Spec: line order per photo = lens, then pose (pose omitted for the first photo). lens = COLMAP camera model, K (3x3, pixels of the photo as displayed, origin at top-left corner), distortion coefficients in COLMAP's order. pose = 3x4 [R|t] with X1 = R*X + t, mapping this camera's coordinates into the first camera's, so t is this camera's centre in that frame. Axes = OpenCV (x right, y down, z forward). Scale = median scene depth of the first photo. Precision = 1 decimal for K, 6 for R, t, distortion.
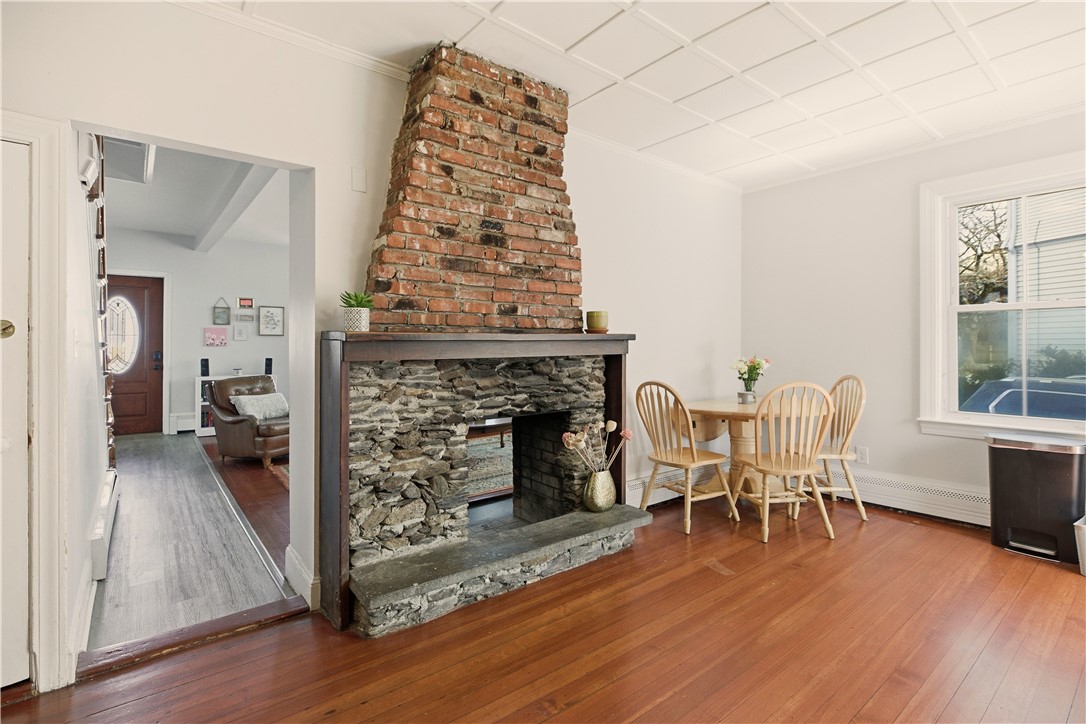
lens RADIAL K [[500.1, 0, 543.3], [0, 500.1, 343.7], [0, 0, 1]] dist [-0.007187, 0.000555]
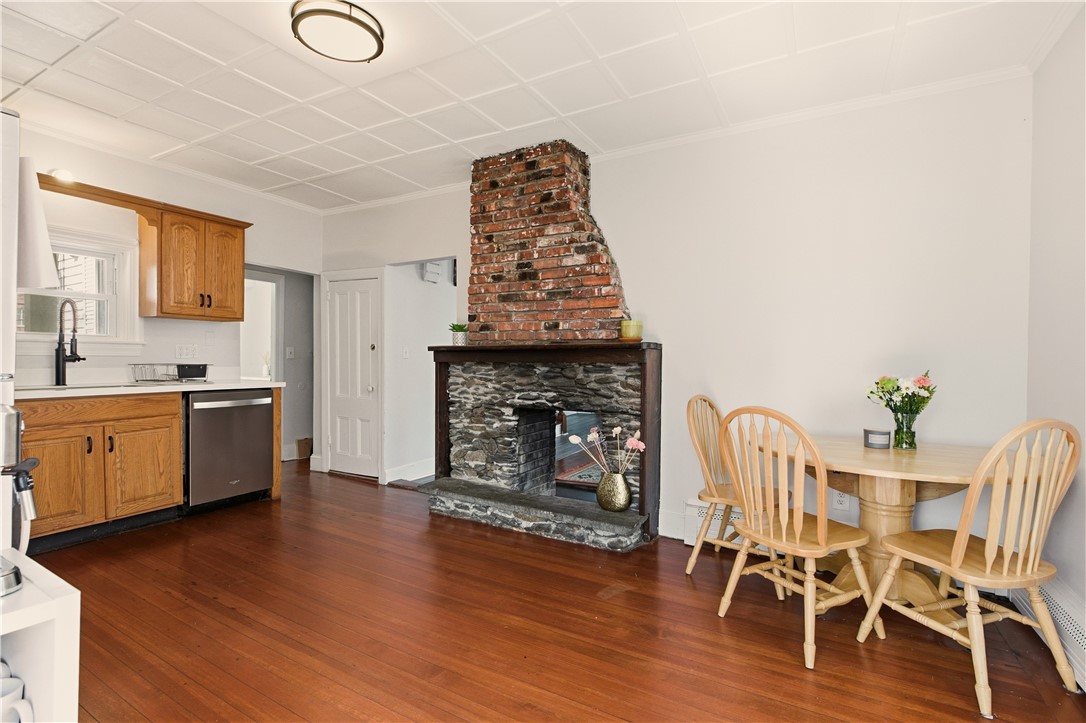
lens RADIAL K [[500.1, 0, 551.0], [0, 500.1, 359.5], [0, 0, 1]] dist [-0.007187, 0.000555]
pose [[0.378737, 0.012989, -0.925413, 1.213943], [0.000182, 0.999900, 0.014109, -0.000173], [0.925504, -0.005512, 0.378697, 0.561473]]
